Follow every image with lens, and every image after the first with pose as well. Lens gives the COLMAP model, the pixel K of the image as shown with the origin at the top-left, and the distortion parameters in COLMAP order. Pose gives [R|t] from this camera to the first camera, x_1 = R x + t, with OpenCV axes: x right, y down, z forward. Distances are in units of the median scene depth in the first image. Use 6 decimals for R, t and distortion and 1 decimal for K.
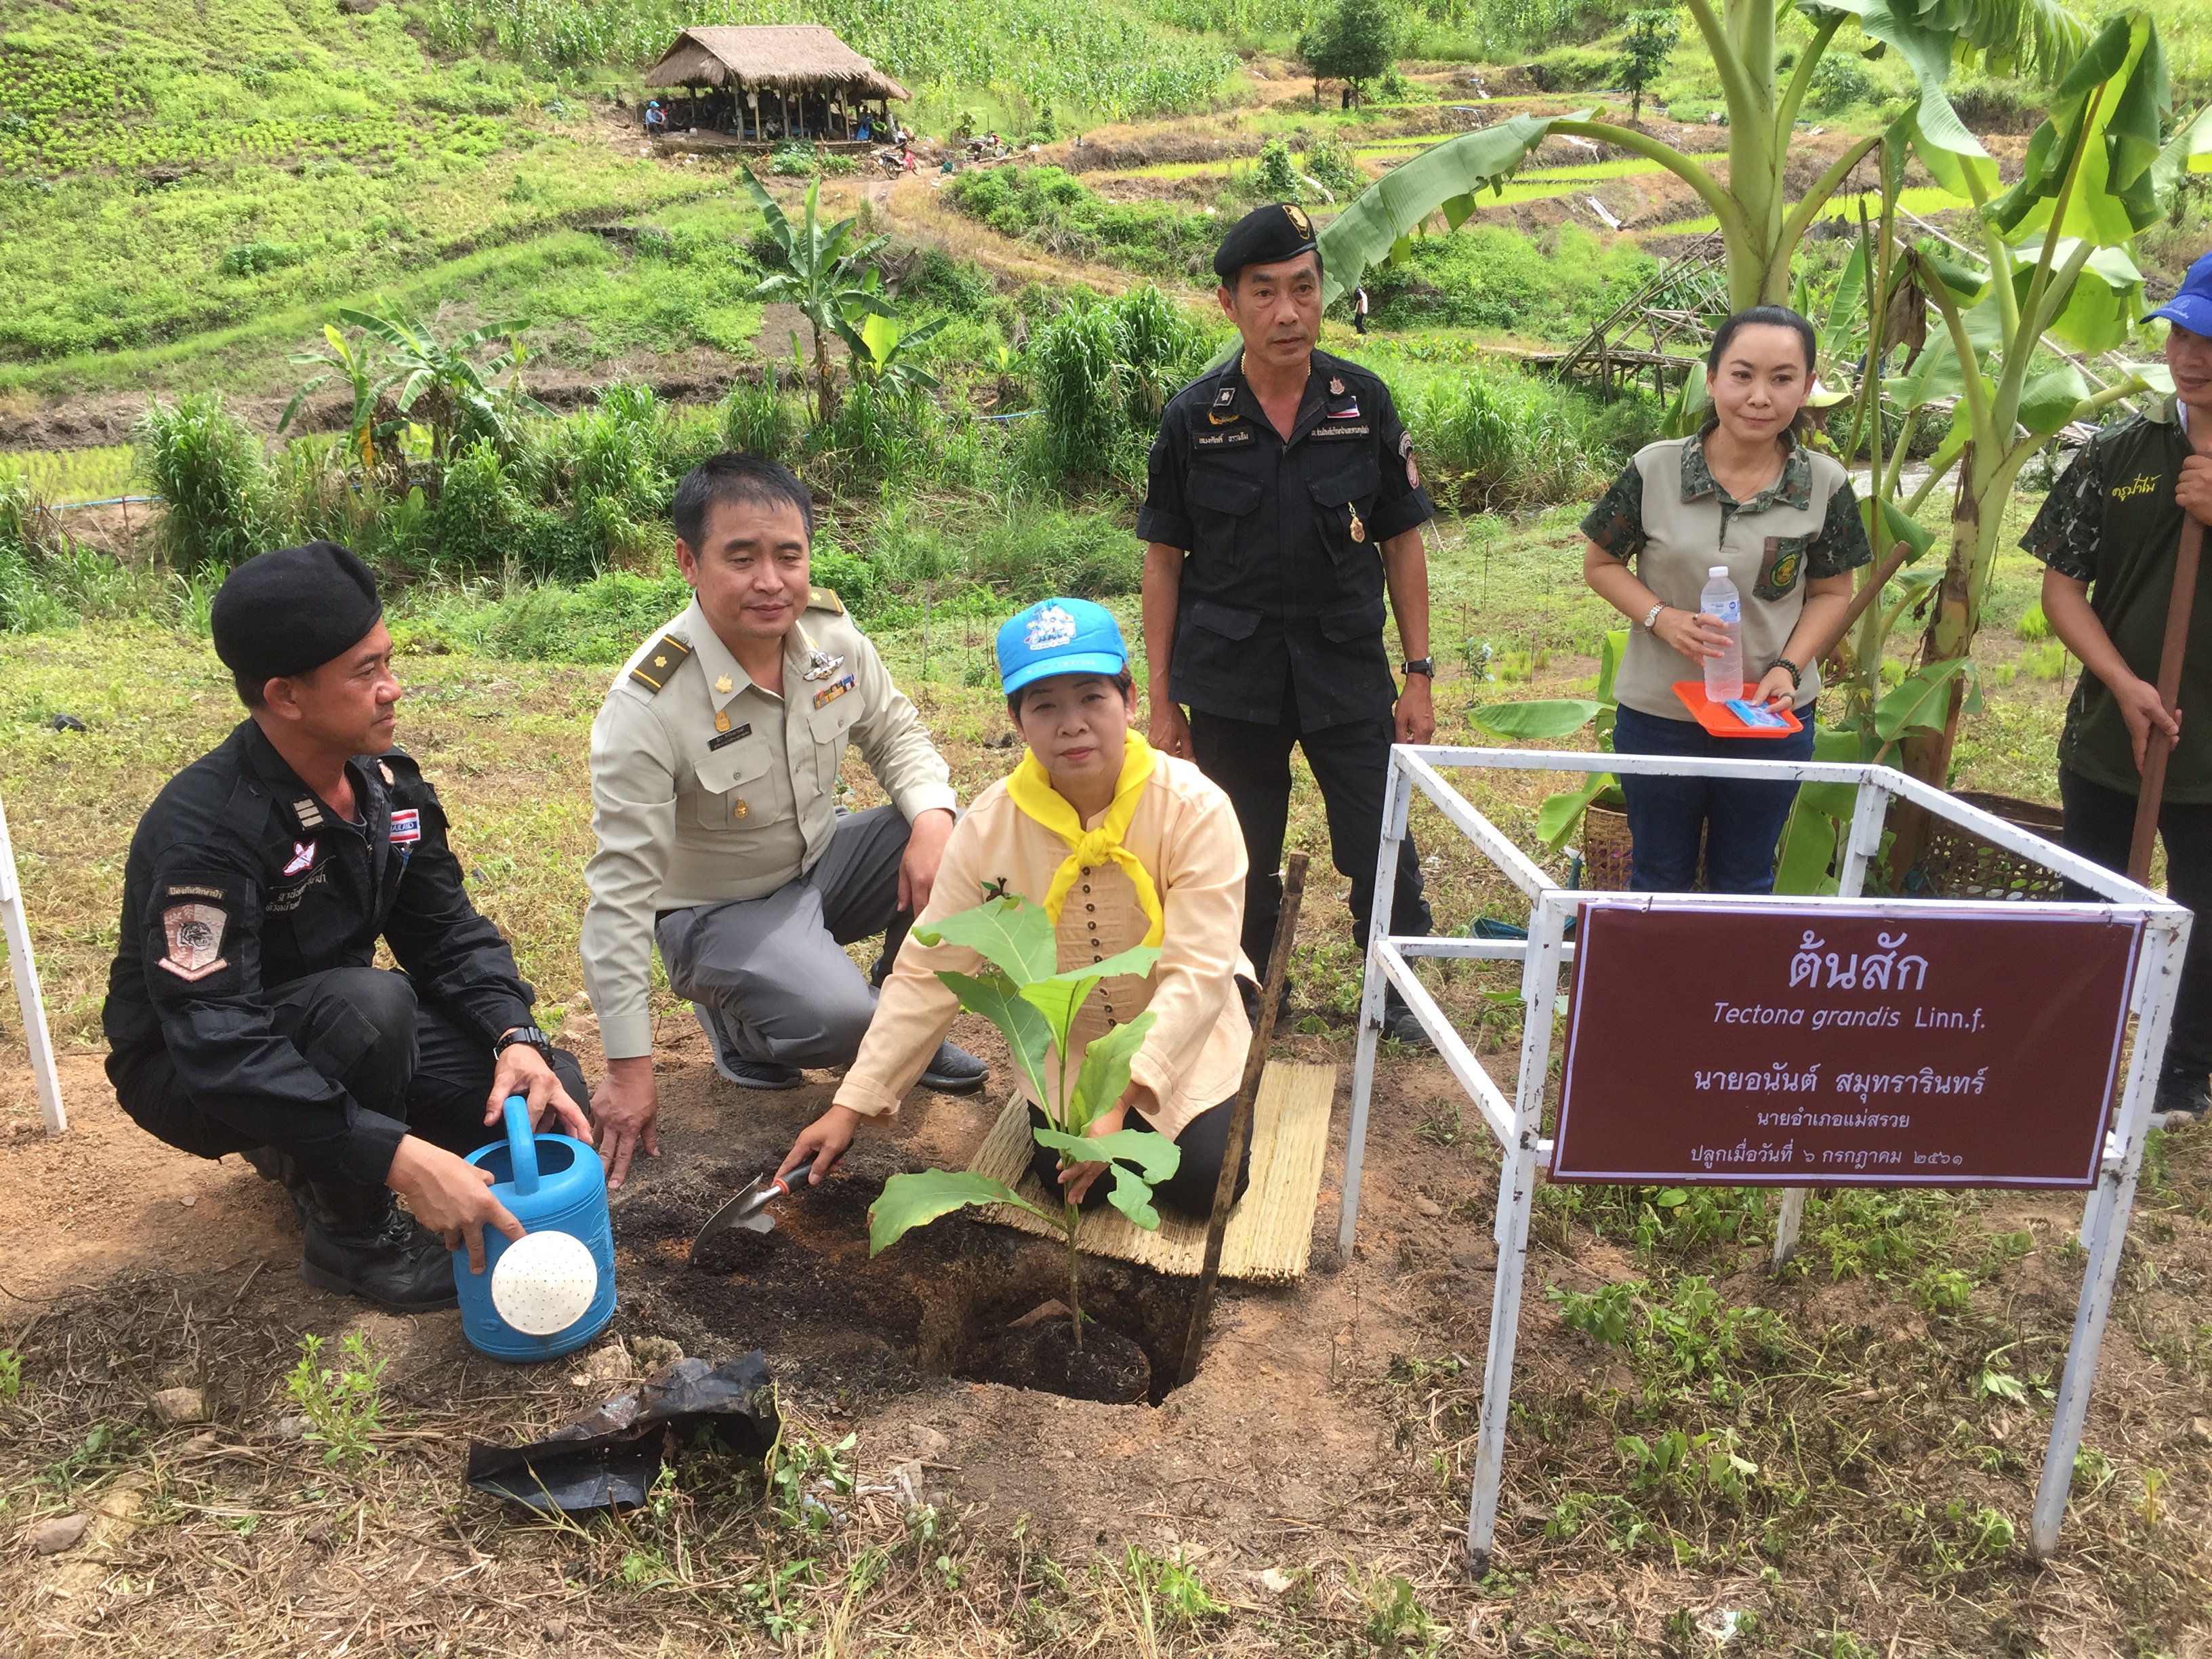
lens RADIAL K [[1877.8, 0, 1107.3], [0, 1877.8, 828.9], [0, 0, 1]] dist [0.018380, -0.037777]
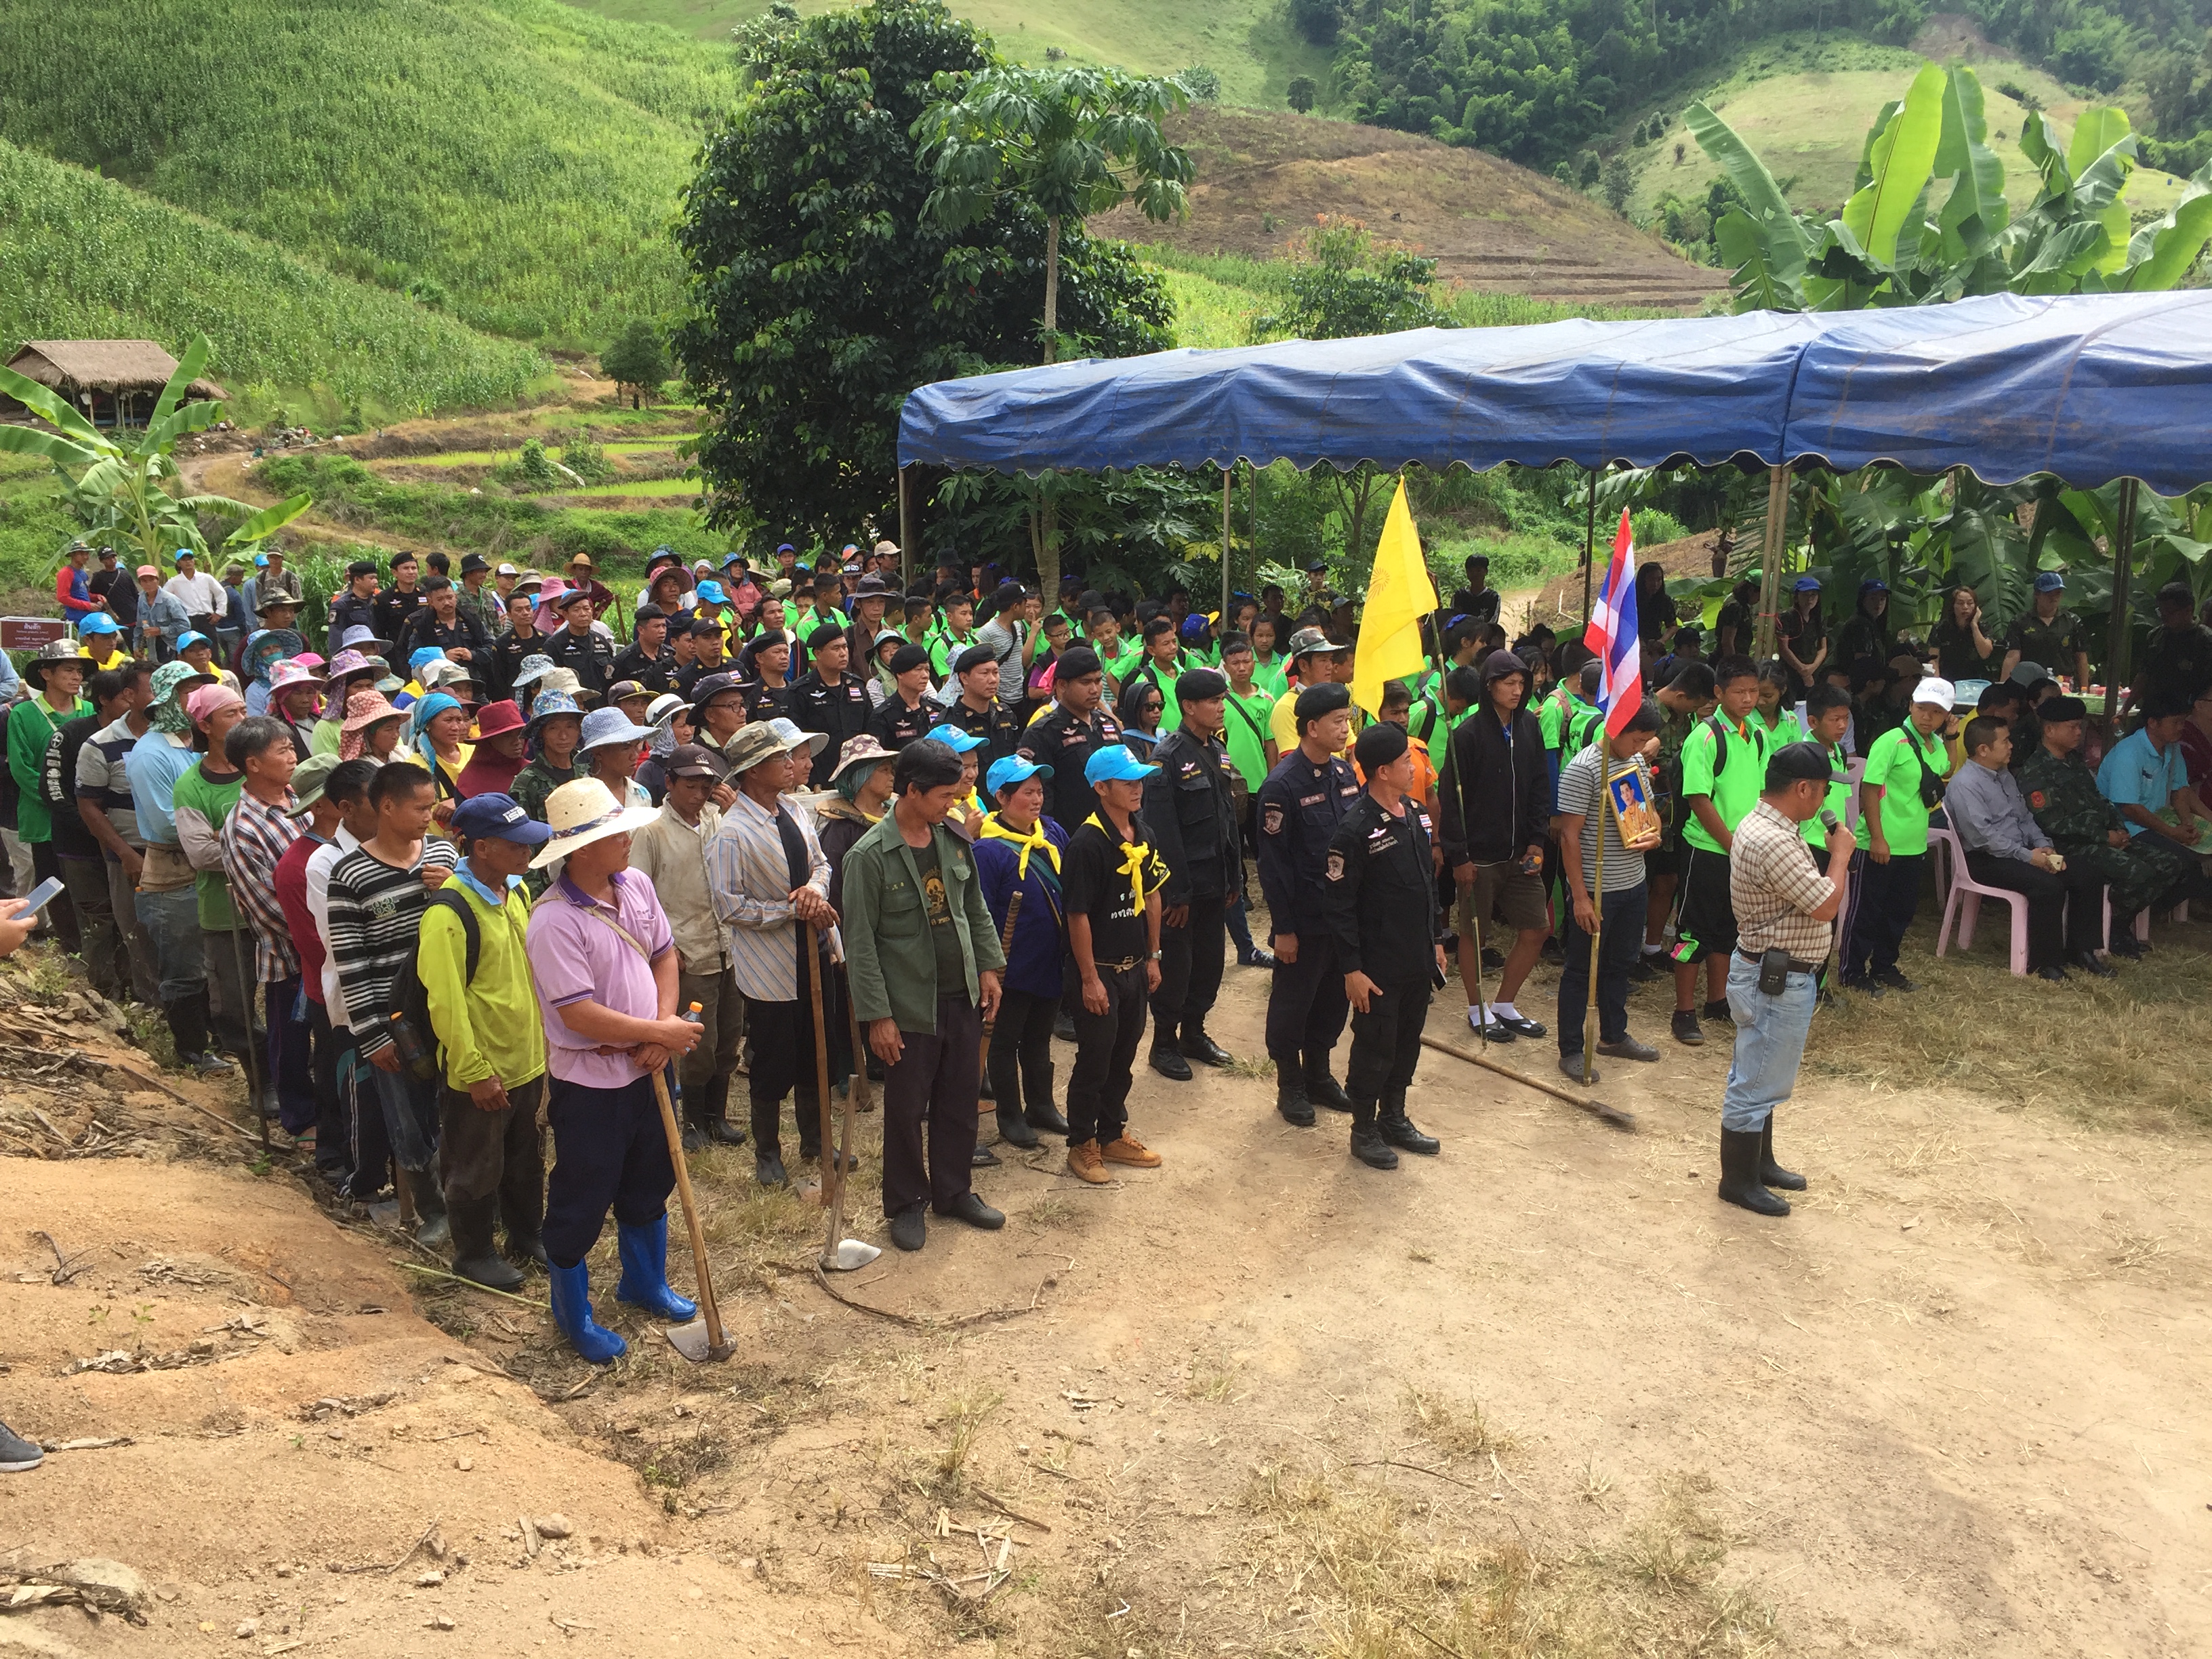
lens RADIAL K [[1877.8, 0, 1107.0], [0, 1877.8, 830.4], [0, 0, 1]] dist [0.018380, -0.037777]
pose [[0.960266, -0.027671, 0.277713, 0.102426], [0.063666, 0.990555, -0.121443, 0.089227], [-0.271729, 0.134298, 0.952957, -0.323365]]
